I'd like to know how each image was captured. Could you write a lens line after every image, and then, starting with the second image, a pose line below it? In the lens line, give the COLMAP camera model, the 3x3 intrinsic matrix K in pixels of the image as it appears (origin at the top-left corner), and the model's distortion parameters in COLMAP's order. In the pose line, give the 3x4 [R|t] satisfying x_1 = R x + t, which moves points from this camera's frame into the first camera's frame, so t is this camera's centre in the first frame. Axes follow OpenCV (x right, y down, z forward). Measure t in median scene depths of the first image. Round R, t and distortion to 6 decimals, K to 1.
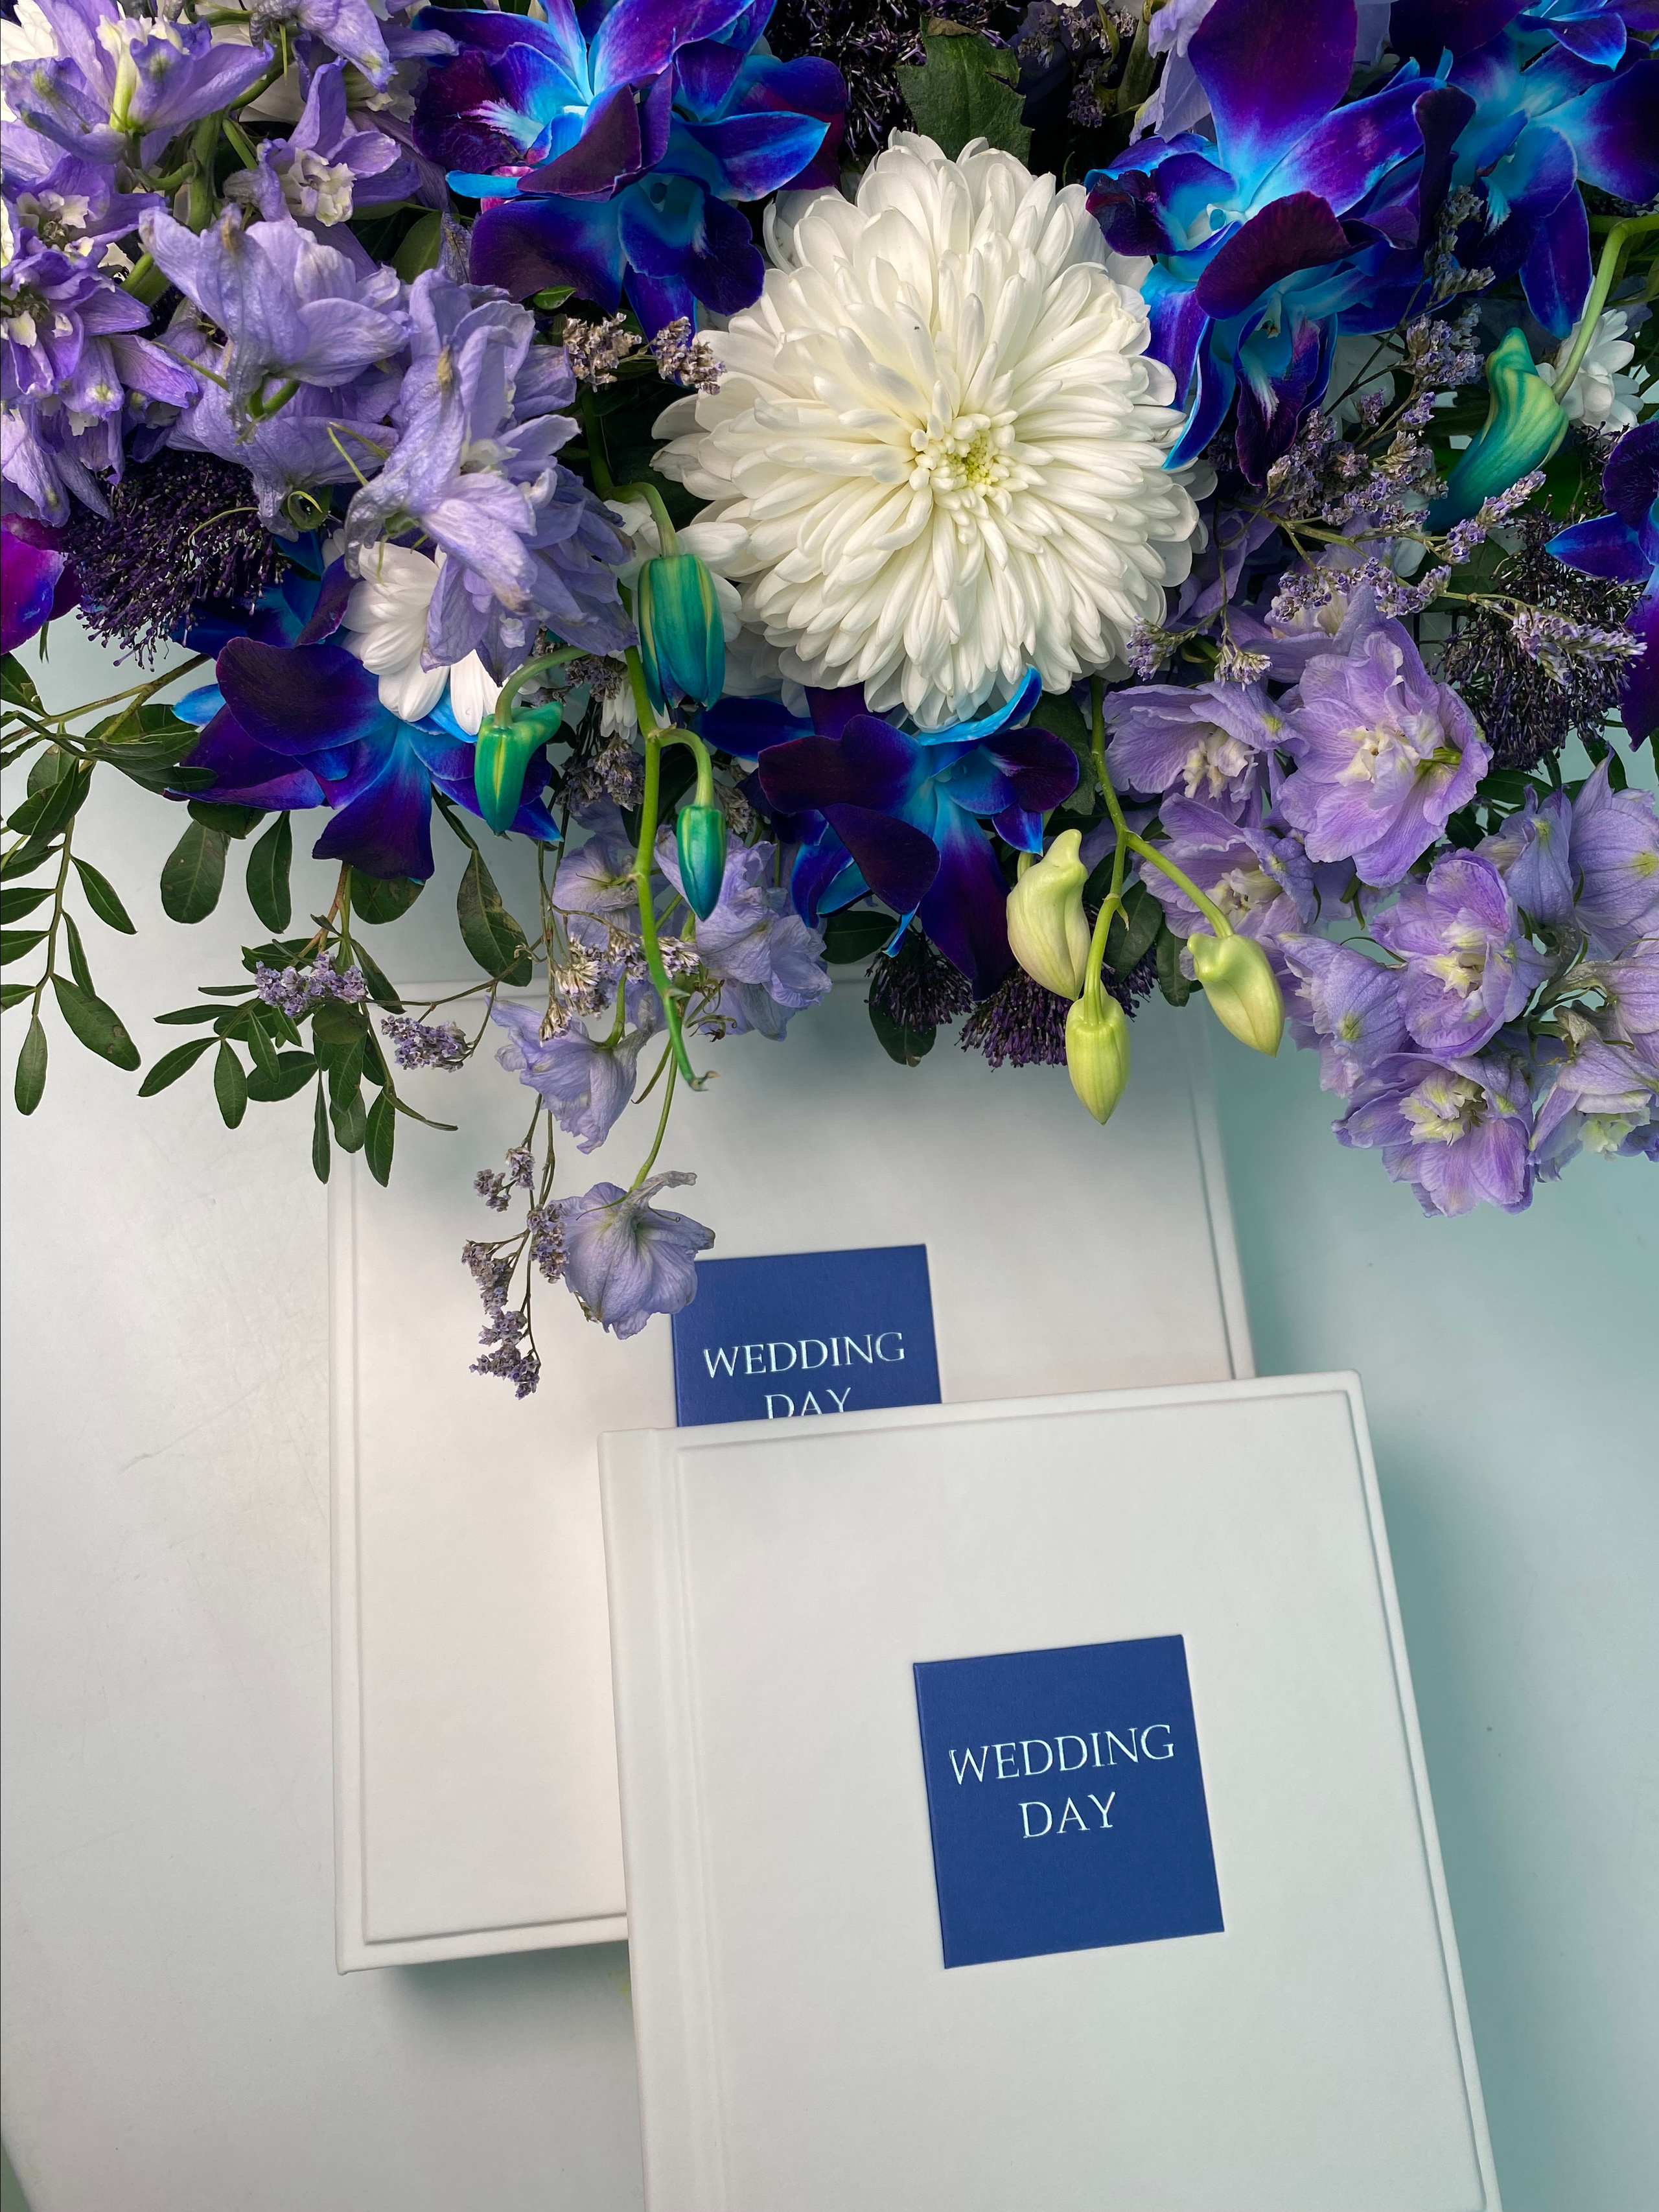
lens RADIAL K [[1693.5, 0, 829.5], [0, 1693.5, 1106.0], [0, 0, 1]] dist [-0.009301, 0.003303]
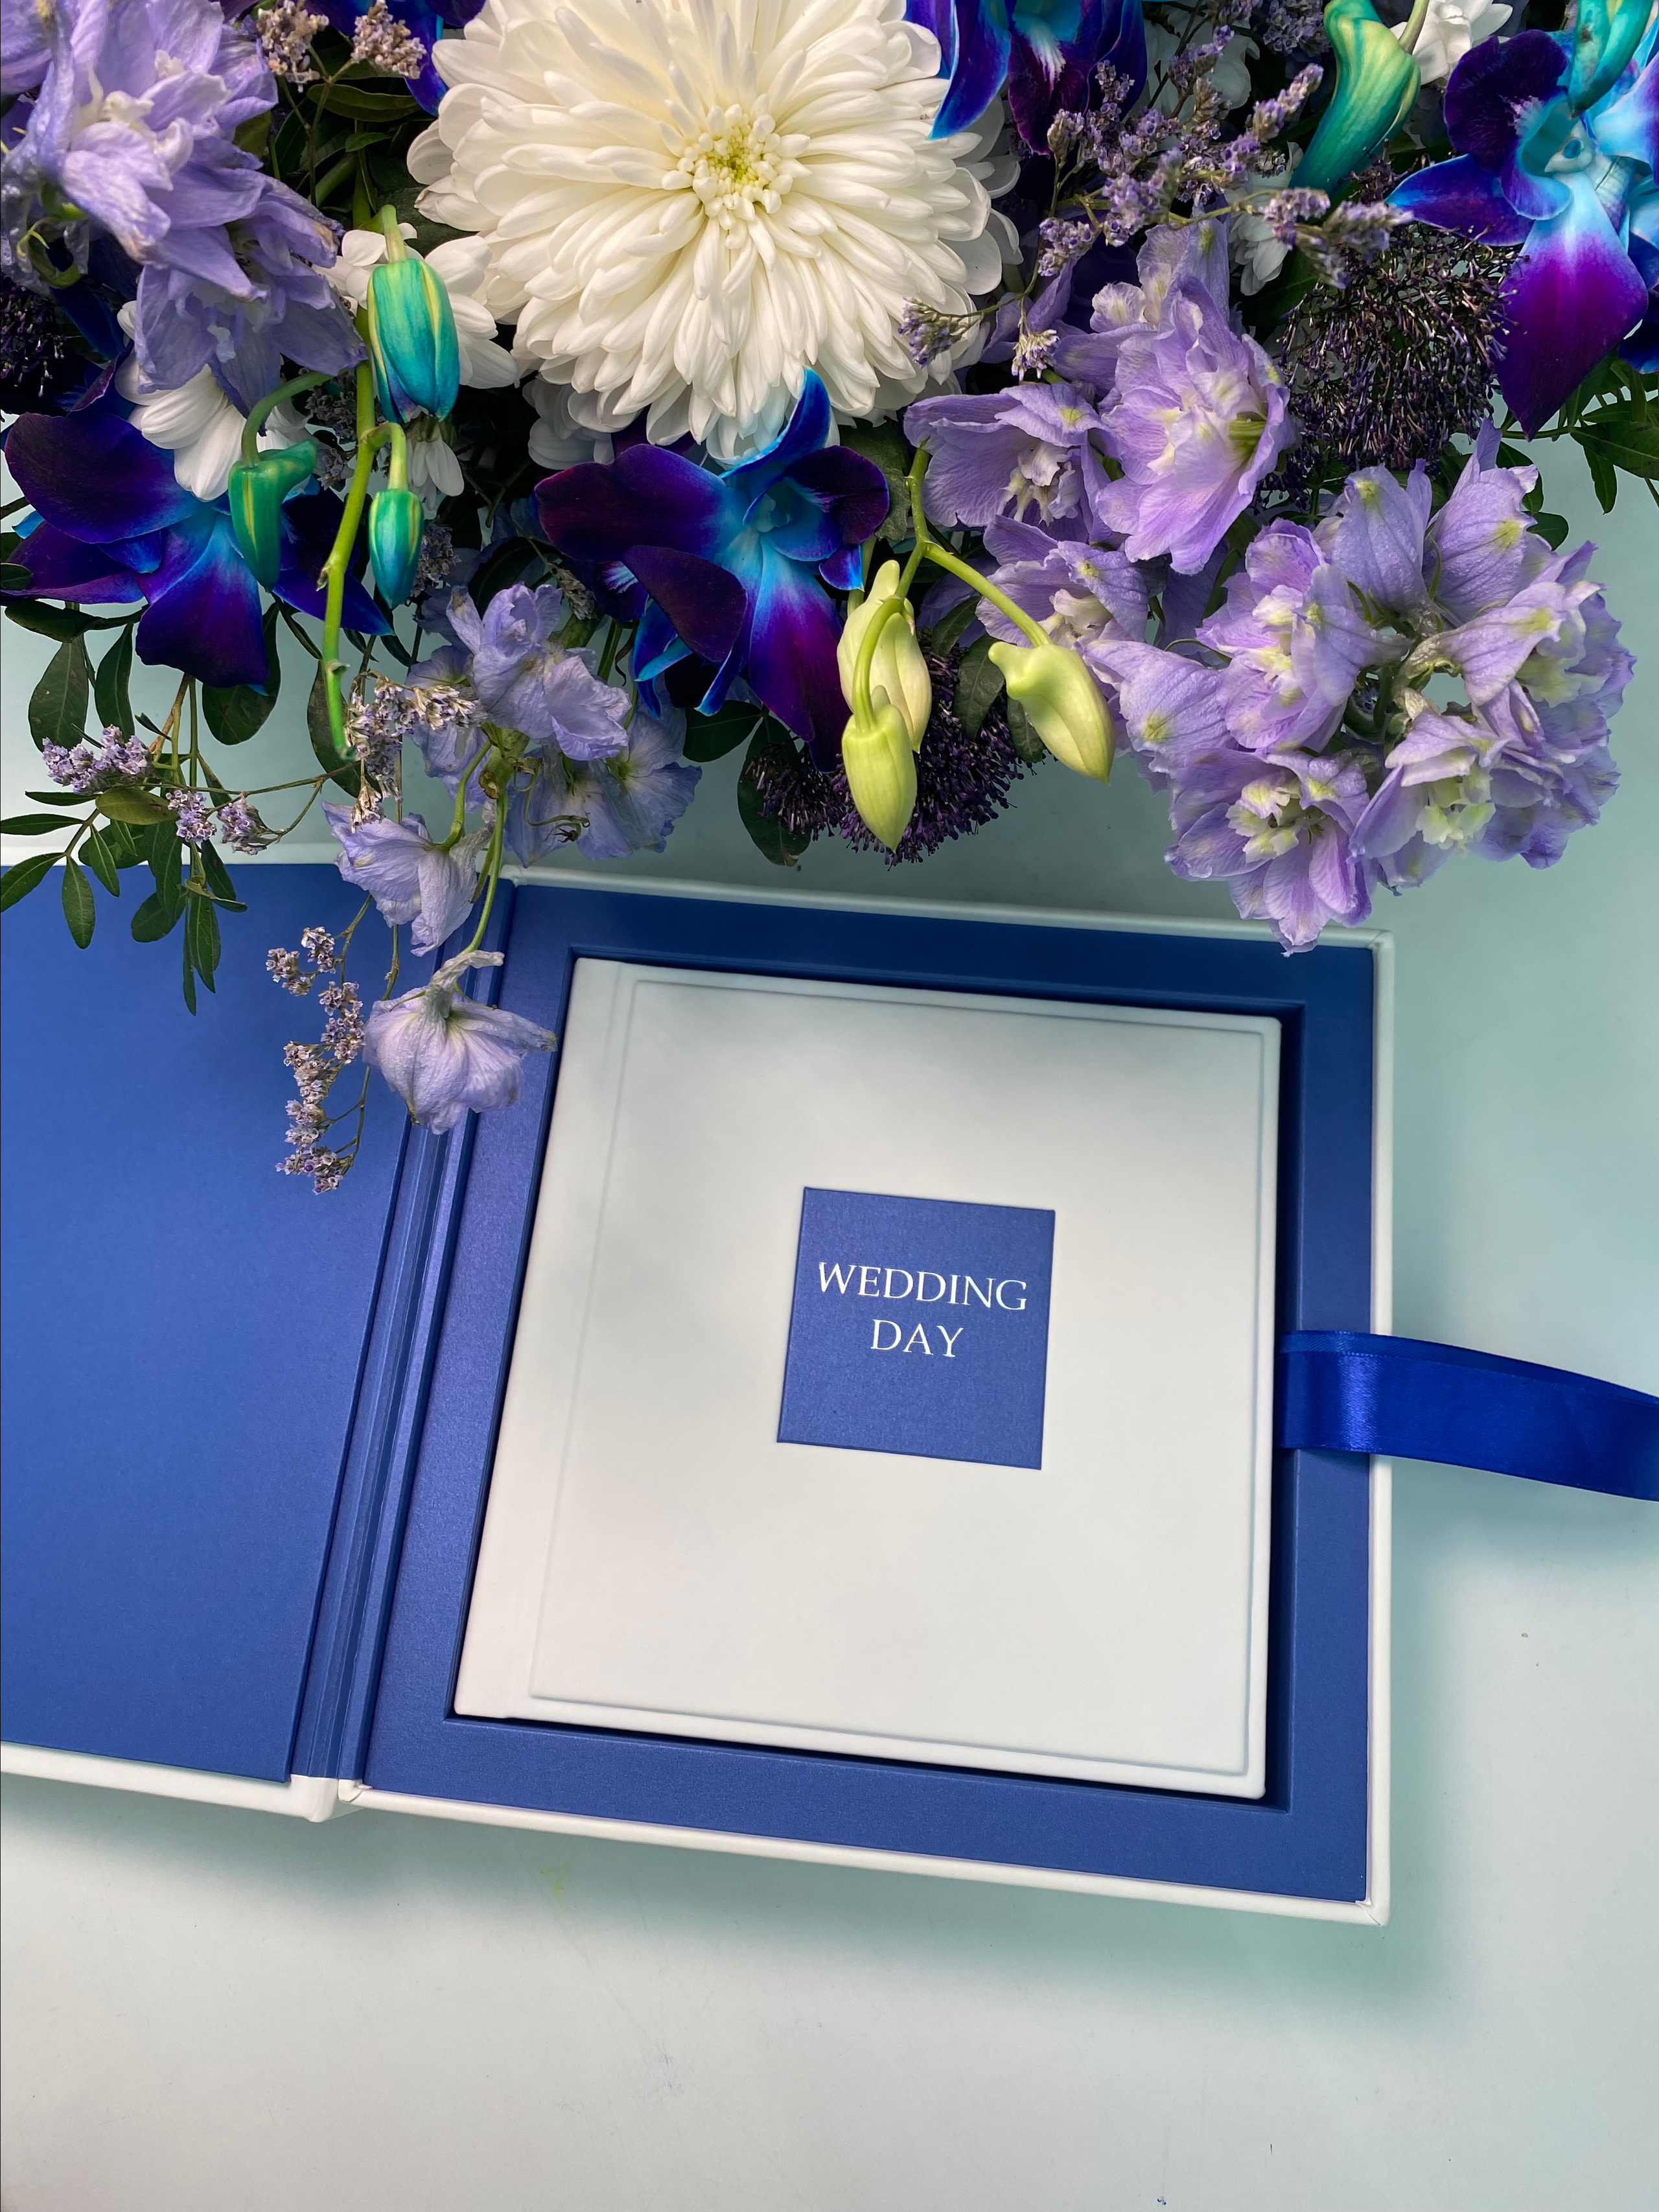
lens RADIAL K [[1693.5, 0, 829.5], [0, 1693.5, 1106.0], [0, 0, 1]] dist [-0.009301, 0.003303]
pose [[0.989548, -0.027711, -0.141513, 0.250626], [0.021246, 0.998669, -0.046994, 0.186125], [0.142627, 0.043497, 0.988820, 0.099265]]
